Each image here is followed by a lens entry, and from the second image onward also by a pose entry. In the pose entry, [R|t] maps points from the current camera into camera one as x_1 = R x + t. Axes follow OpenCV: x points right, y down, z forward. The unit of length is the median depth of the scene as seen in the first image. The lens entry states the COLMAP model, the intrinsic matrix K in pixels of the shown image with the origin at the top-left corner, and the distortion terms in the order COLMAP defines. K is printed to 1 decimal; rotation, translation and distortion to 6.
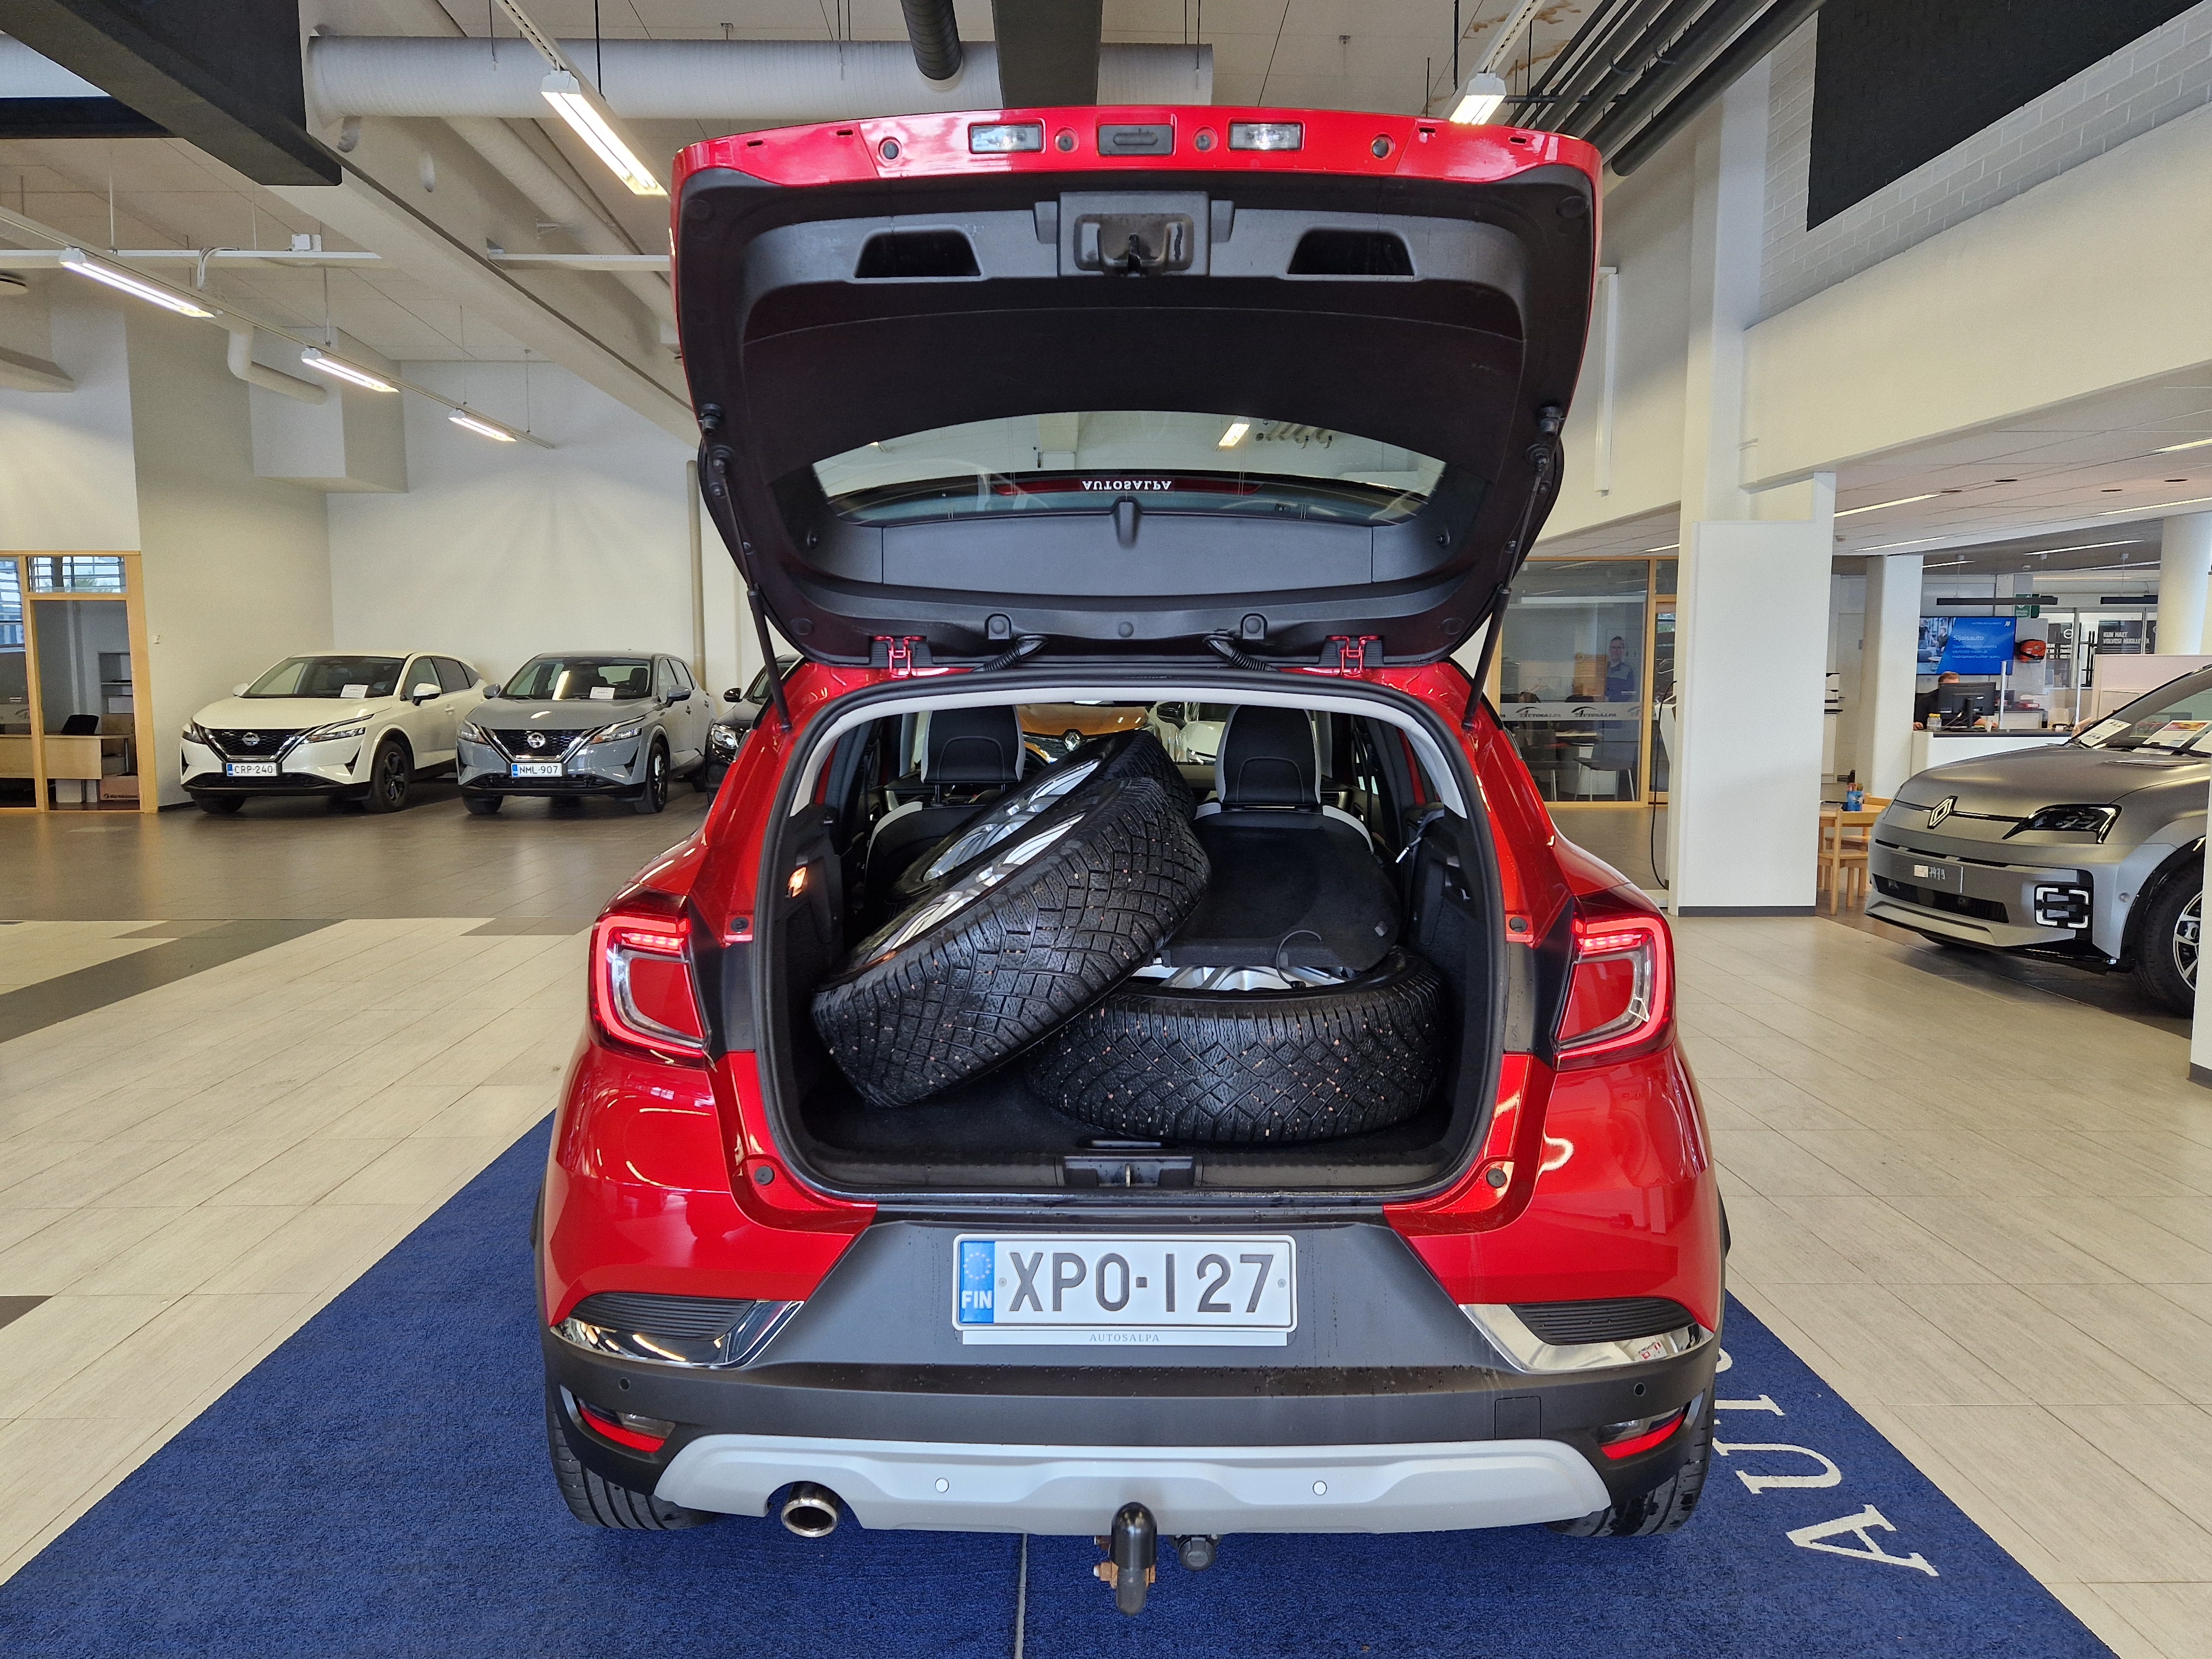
lens RADIAL K [[1607.3, 0, 1106.0], [0, 1607.3, 829.5], [0, 0, 1]] dist [0.052313, -0.007023]
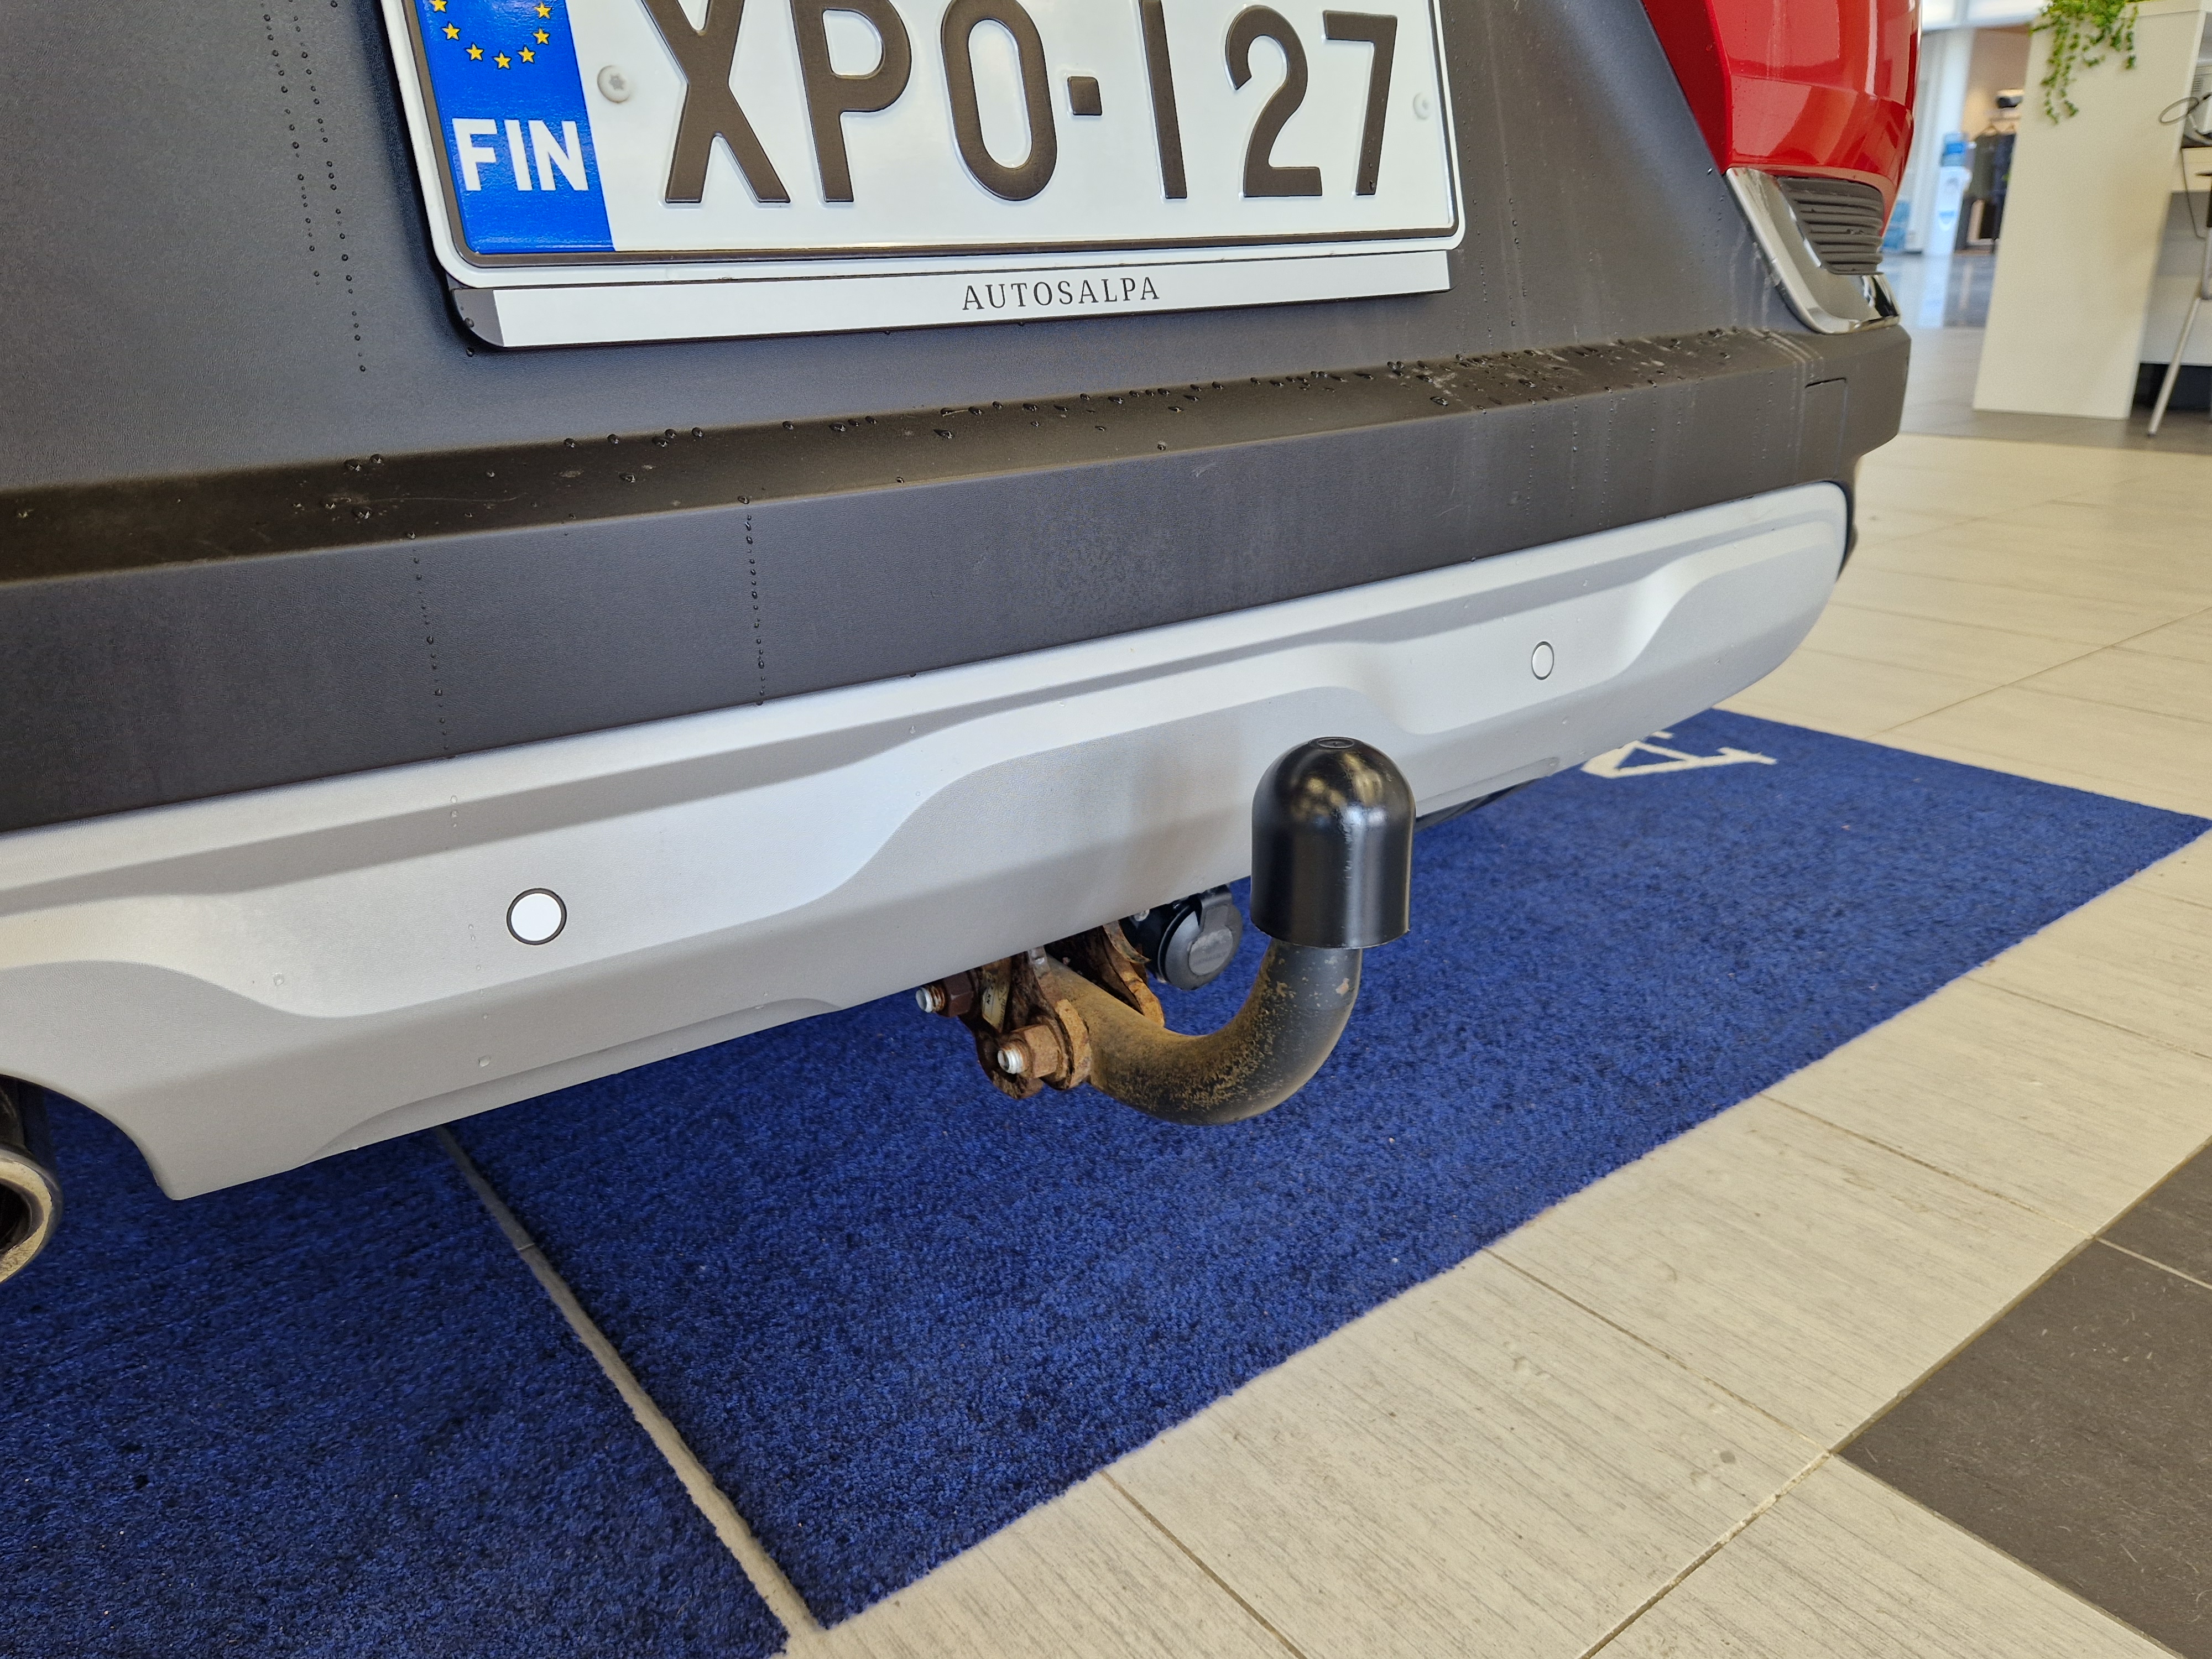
lens RADIAL K [[1607.3, 0, 1106.0], [0, 1607.3, 829.5], [0, 0, 1]] dist [0.052313, -0.007023]
pose [[0.790088, -0.221388, 0.571618, -0.170707], [0.079936, 0.961752, 0.262000, 0.330917], [-0.607759, -0.161310, 0.777566, 0.749177]]
